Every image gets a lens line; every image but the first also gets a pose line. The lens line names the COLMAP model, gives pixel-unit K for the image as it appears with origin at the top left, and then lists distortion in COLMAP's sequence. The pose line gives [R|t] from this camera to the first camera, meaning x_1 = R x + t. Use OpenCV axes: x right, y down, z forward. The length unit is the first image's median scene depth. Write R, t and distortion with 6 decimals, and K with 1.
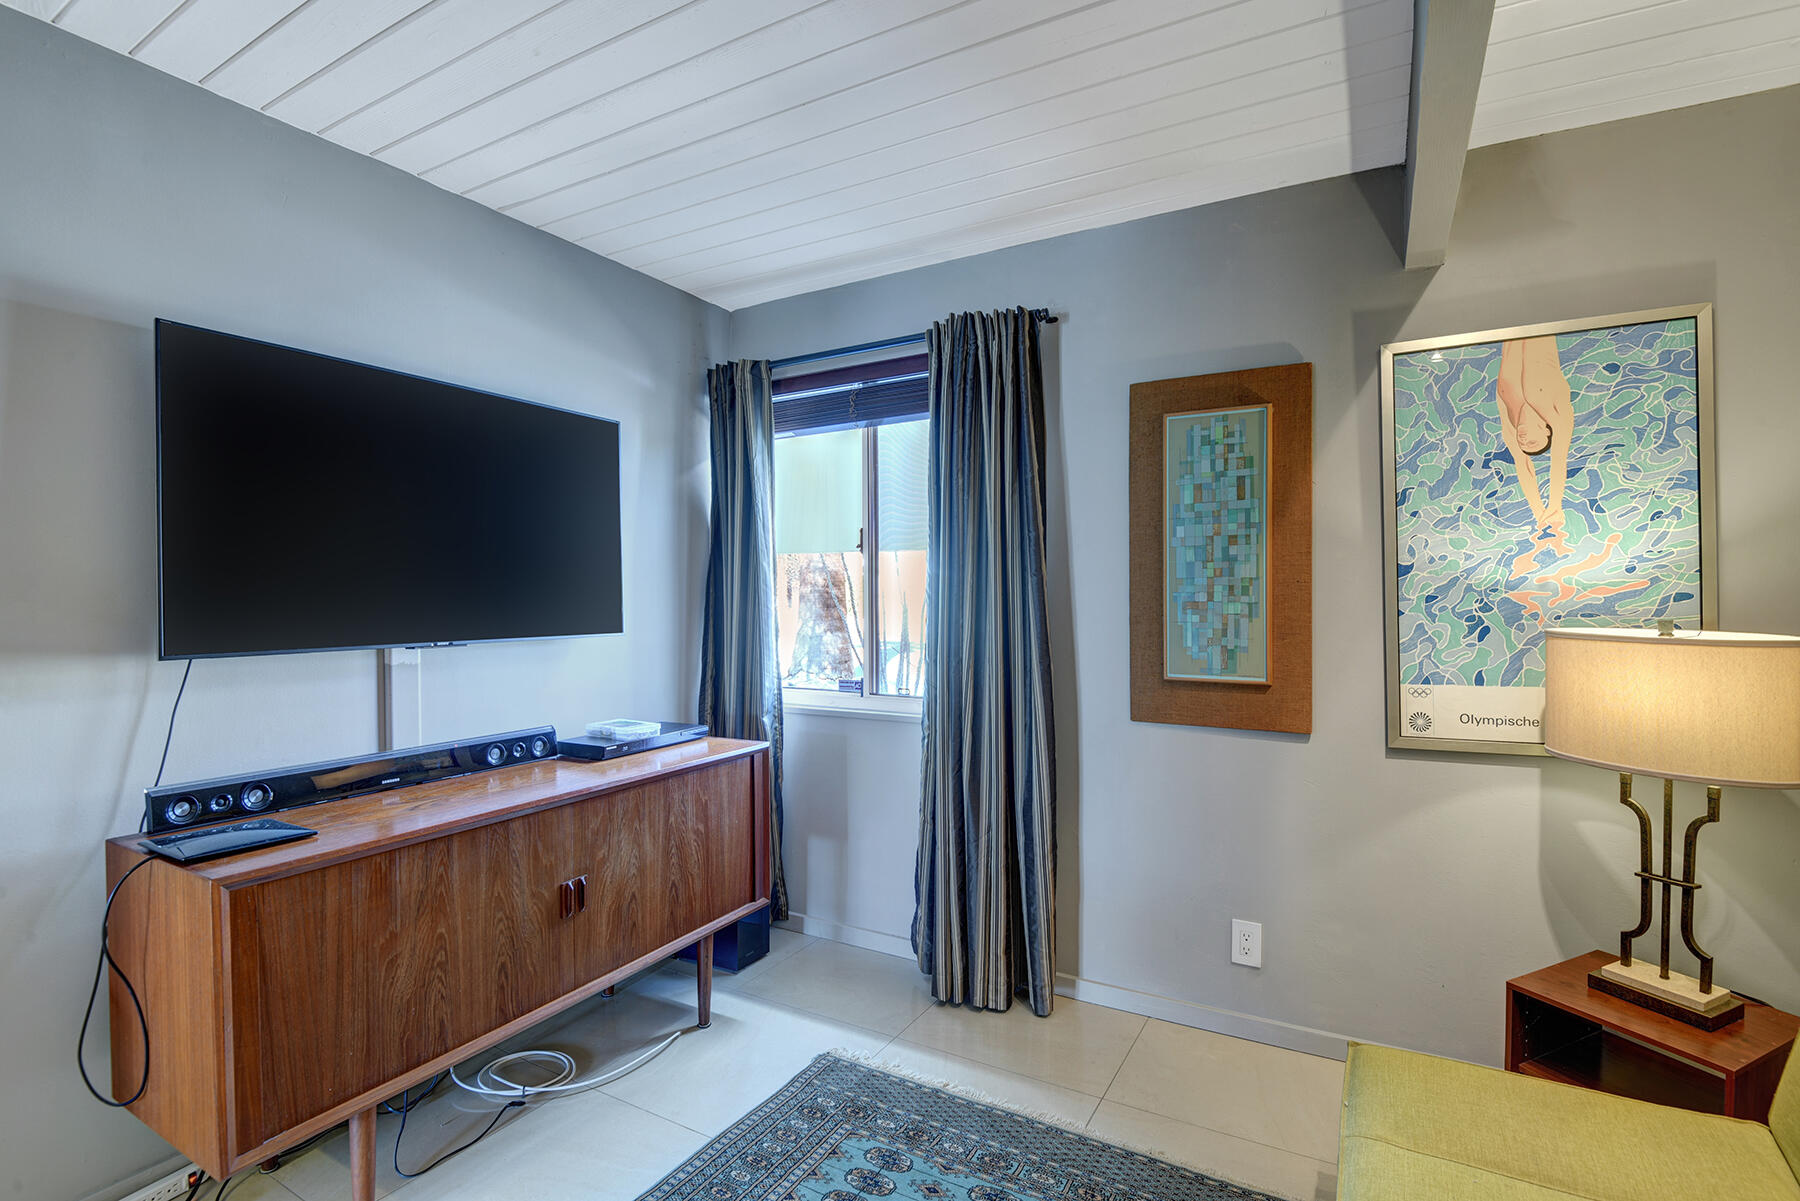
lens RADIAL K [[830.4, 0, 908.0], [0, 830.4, 594.9], [0, 0, 1]] dist [0.010082, -0.026021]
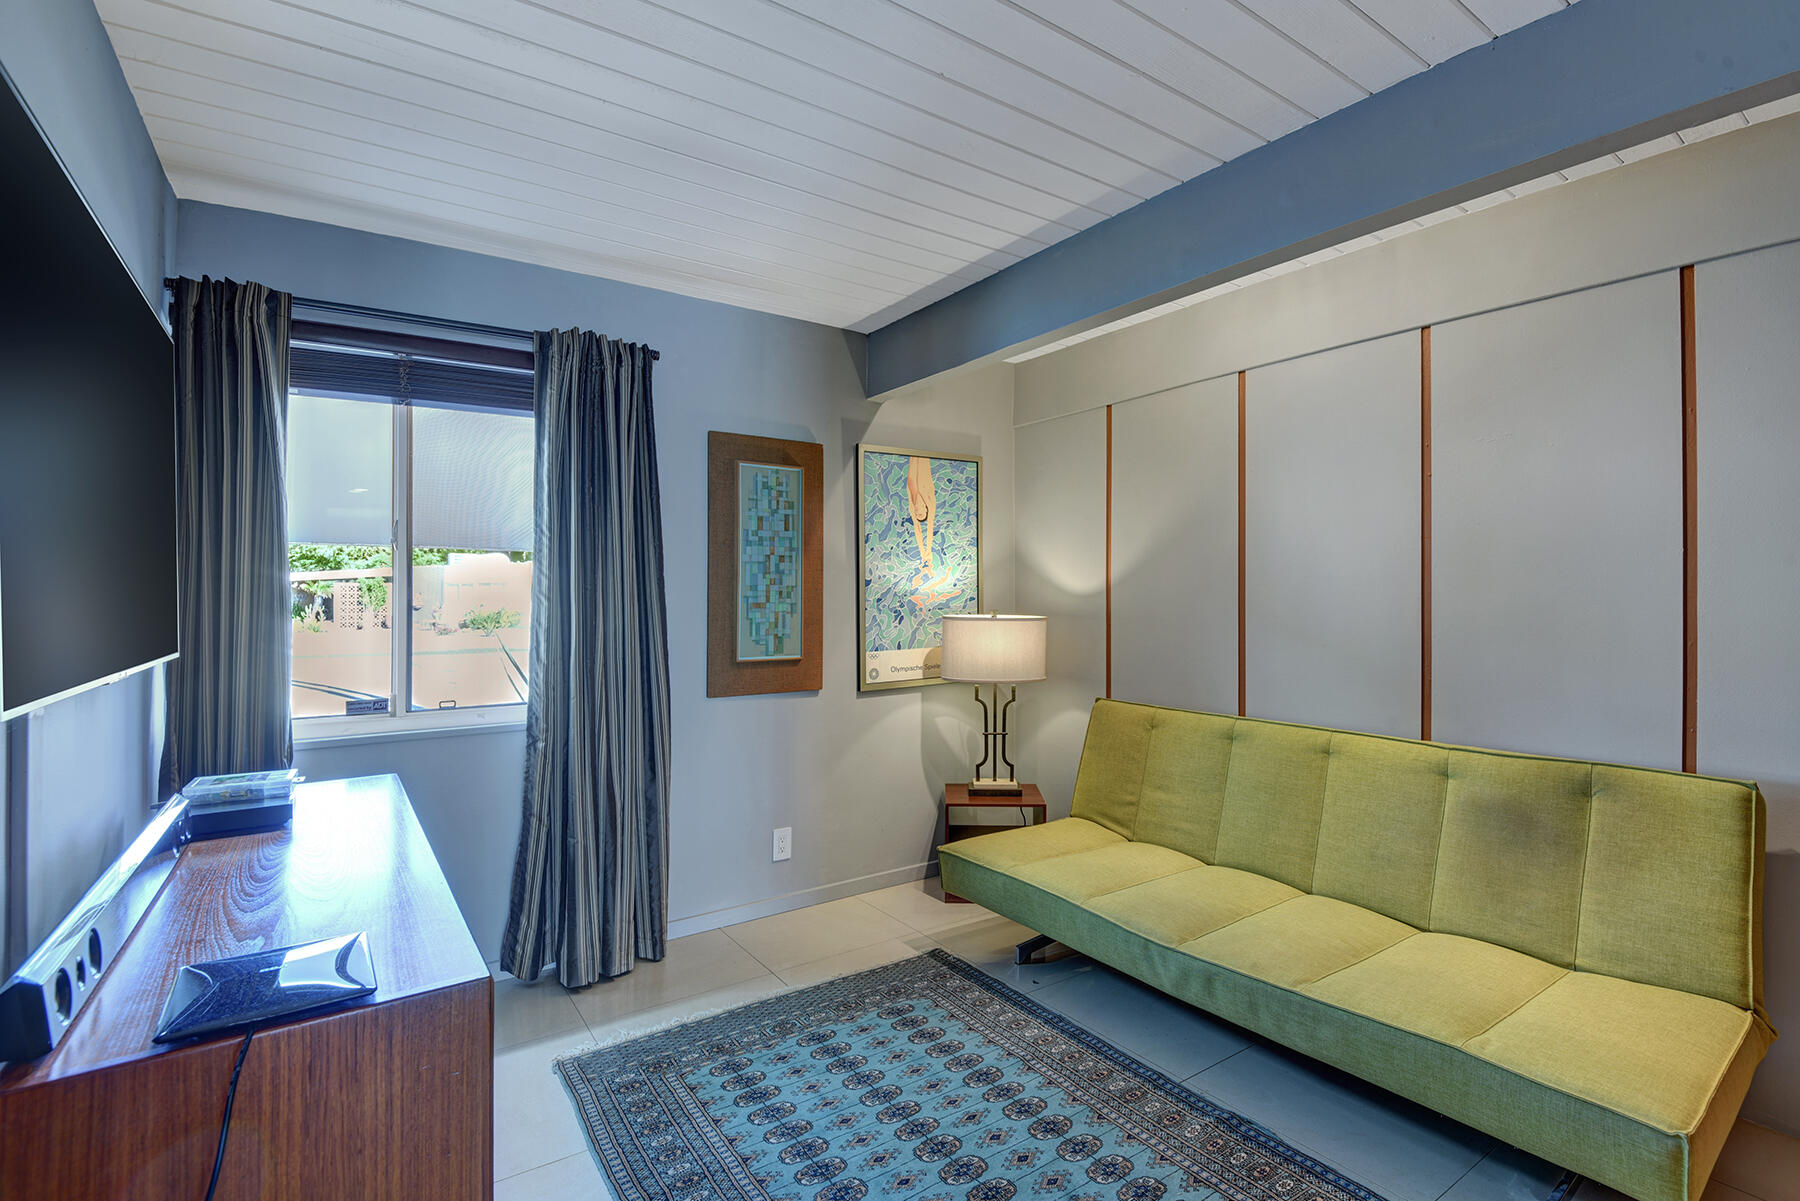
lens RADIAL K [[830.4, 0, 908.0], [0, 830.4, 594.9], [0, 0, 1]] dist [0.010082, -0.026021]
pose [[0.438263, 0.004491, 0.898835, -0.866823], [-0.000431, 0.999988, -0.004786, 0.001932], [-0.898847, 0.001710, 0.438260, 0.209619]]
